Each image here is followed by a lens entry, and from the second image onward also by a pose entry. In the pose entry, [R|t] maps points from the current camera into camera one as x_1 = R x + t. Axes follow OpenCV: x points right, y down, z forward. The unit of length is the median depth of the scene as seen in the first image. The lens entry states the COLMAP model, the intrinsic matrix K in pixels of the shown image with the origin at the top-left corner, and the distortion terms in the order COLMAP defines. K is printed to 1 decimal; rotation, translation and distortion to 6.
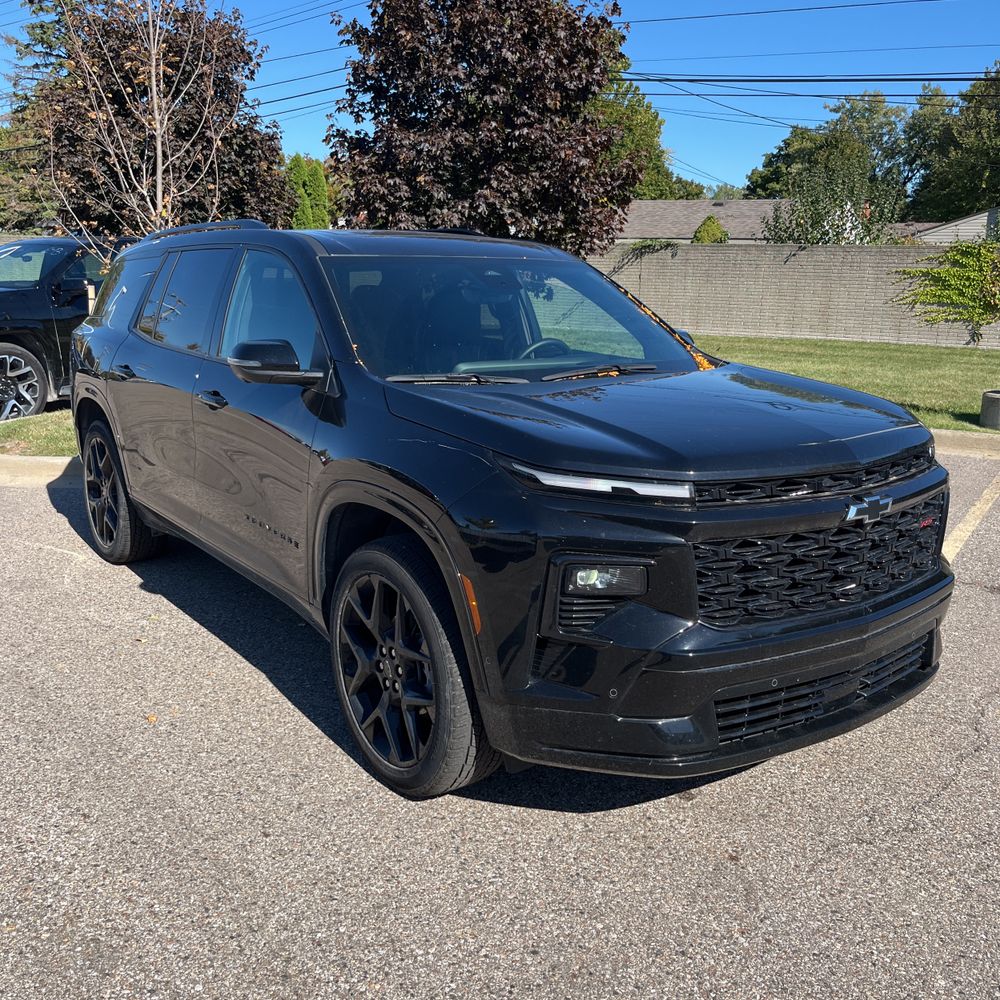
lens RADIAL K [[1018.5, 0, 499.9], [0, 1018.5, 485.3], [0, 0, 1]] dist [0.015187, 0.000000]
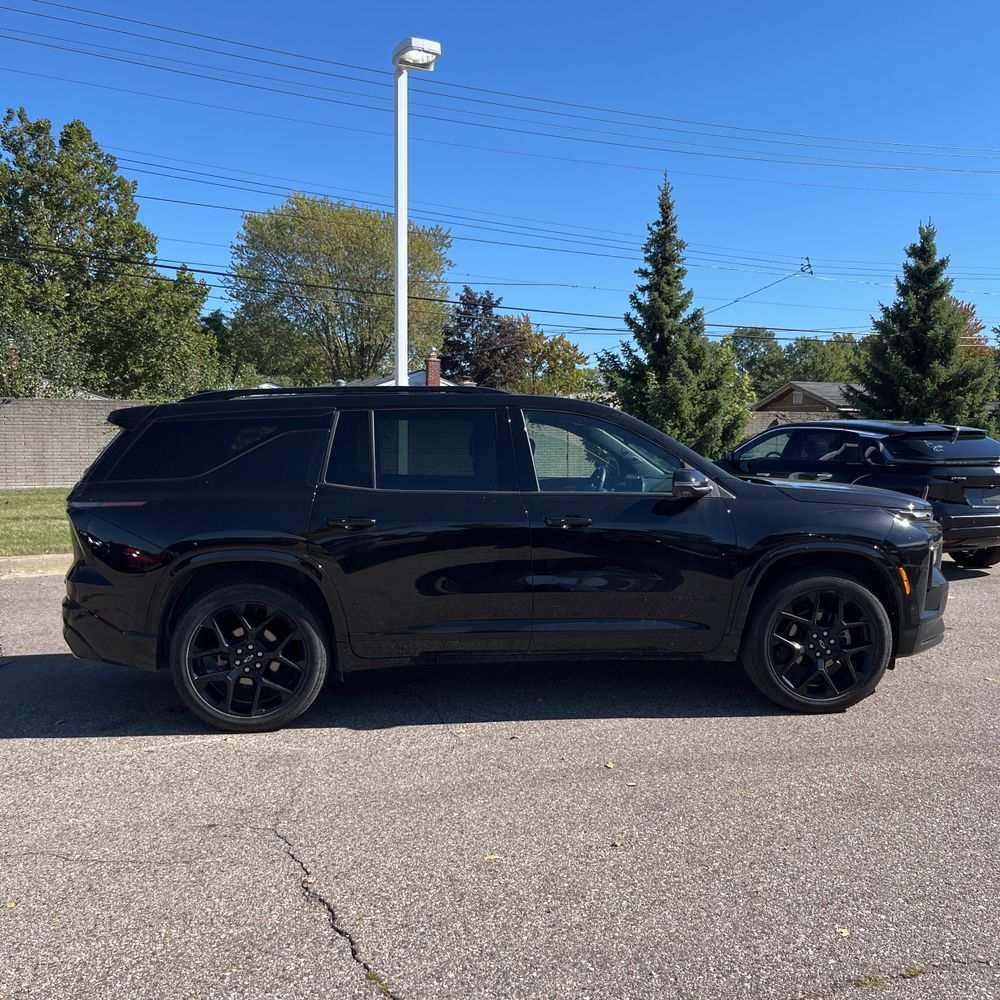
lens RADIAL K [[1018.5, 0, 492.3], [0, 1018.5, 491.3], [0, 0, 1]] dist [0.015187, 0.000000]
pose [[0.514736, -0.070519, 0.854443, -1.892717], [0.187746, 0.981693, -0.032082, -0.129299], [-0.836539, 0.176932, 0.518553, 0.519280]]
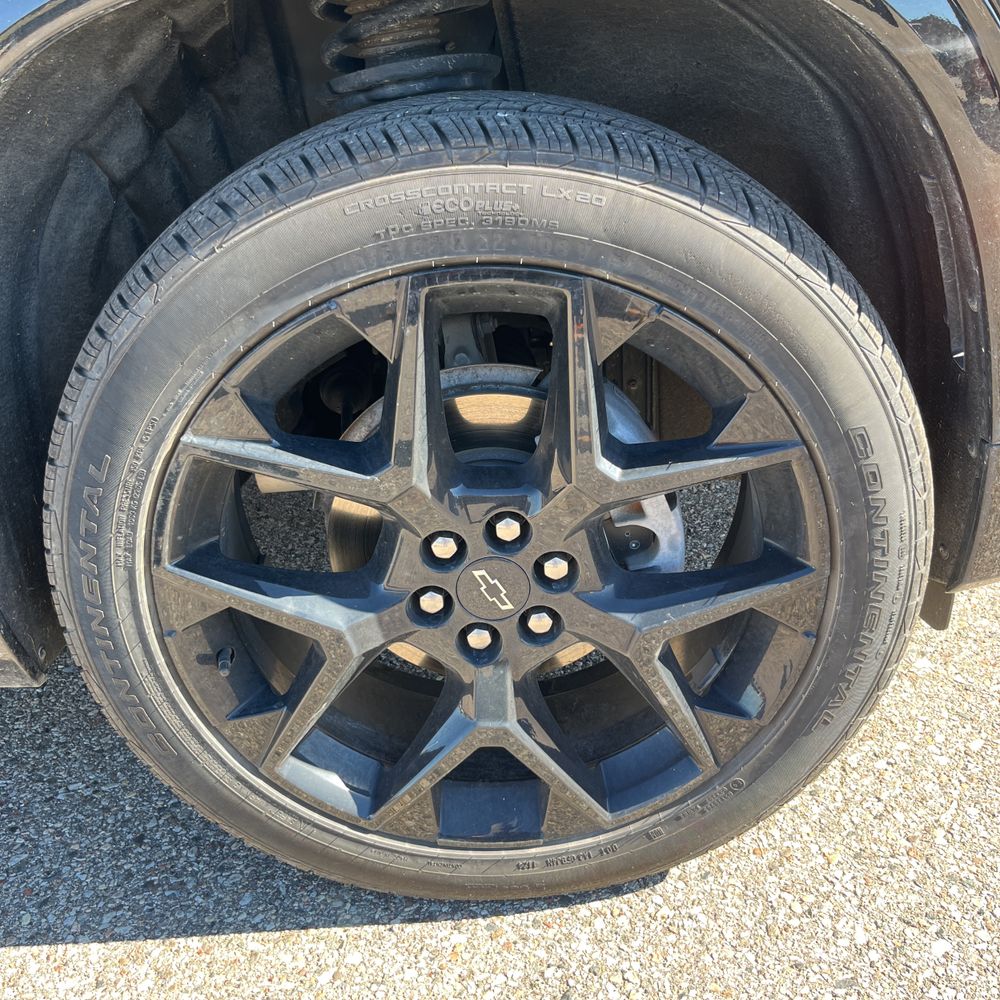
lens RADIAL K [[1018.5, 0, 515.7], [0, 1018.5, 475.9], [0, 0, 1]] dist [0.015187, 0.000000]
pose [[0.564390, -0.421518, 0.709780, -0.300083], [0.271988, 0.906751, 0.322219, 0.058352], [-0.779414, 0.011194, 0.626409, 0.815125]]
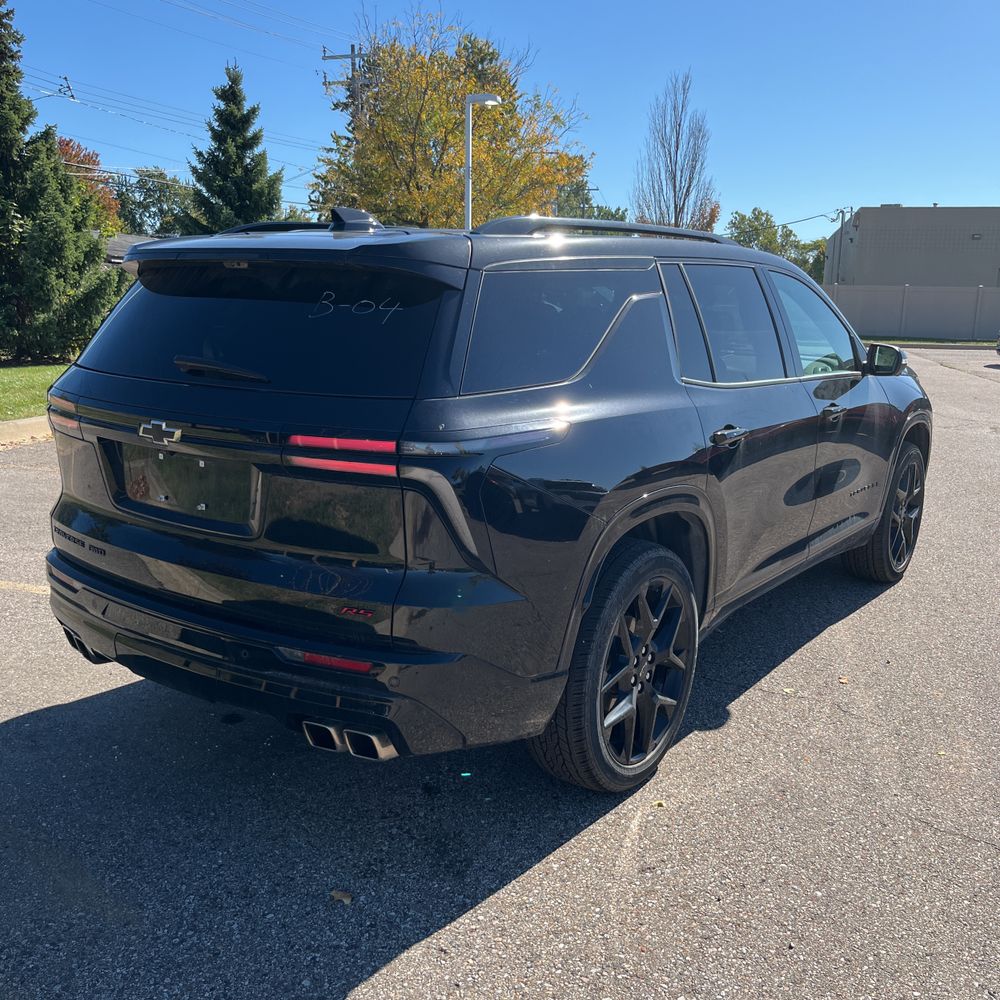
lens RADIAL K [[1018.5, 0, 506.8], [0, 1018.5, 502.2], [0, 0, 1]] dist [0.015187, 0.000000]
pose [[-0.313879, -0.215599, 0.924661, -1.561095], [0.165590, 0.946522, 0.276906, -0.459927], [-0.934912, 0.240029, -0.261392, 2.139006]]
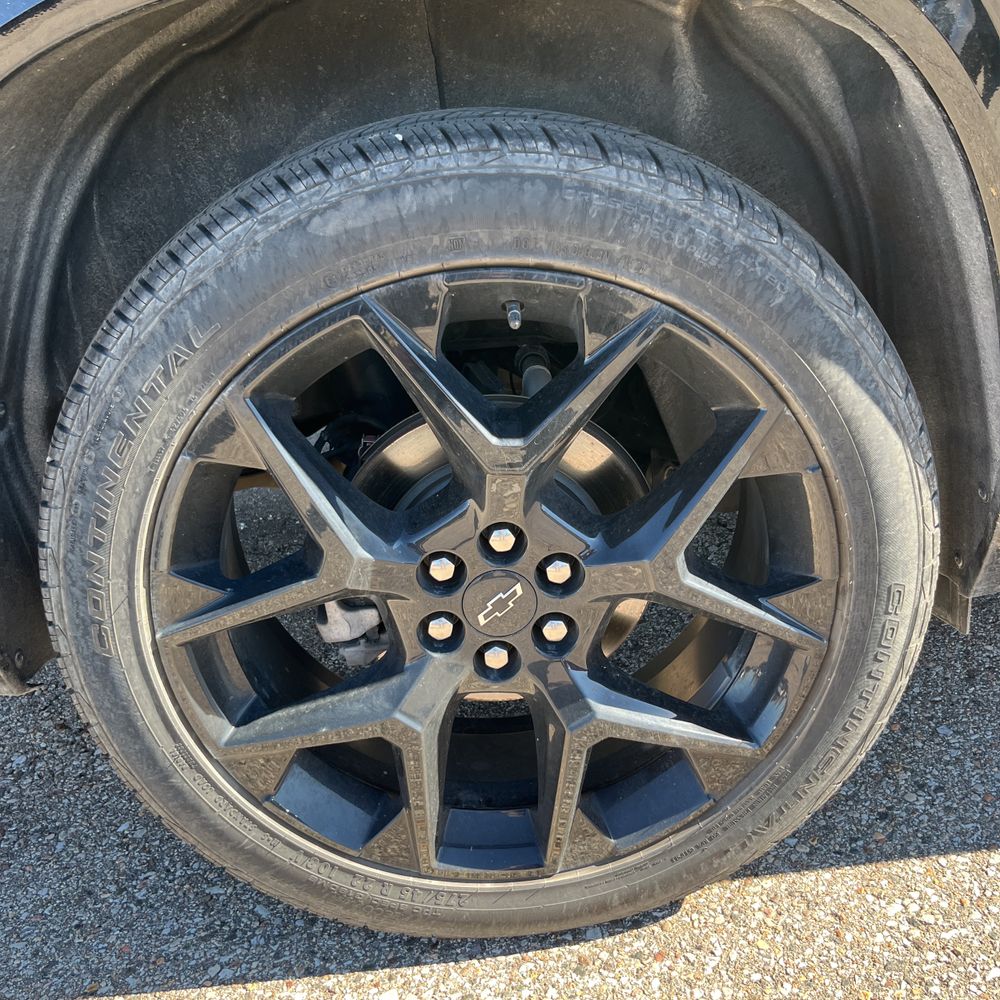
lens RADIAL K [[1018.5, 0, 516.7], [0, 1018.5, 496.3], [0, 0, 1]] dist [0.015187, 0.000000]
pose [[0.542147, -0.413004, 0.731781, -0.876924], [0.295329, 0.908968, 0.294208, -0.099483], [-0.786675, 0.056612, 0.614767, 1.594542]]
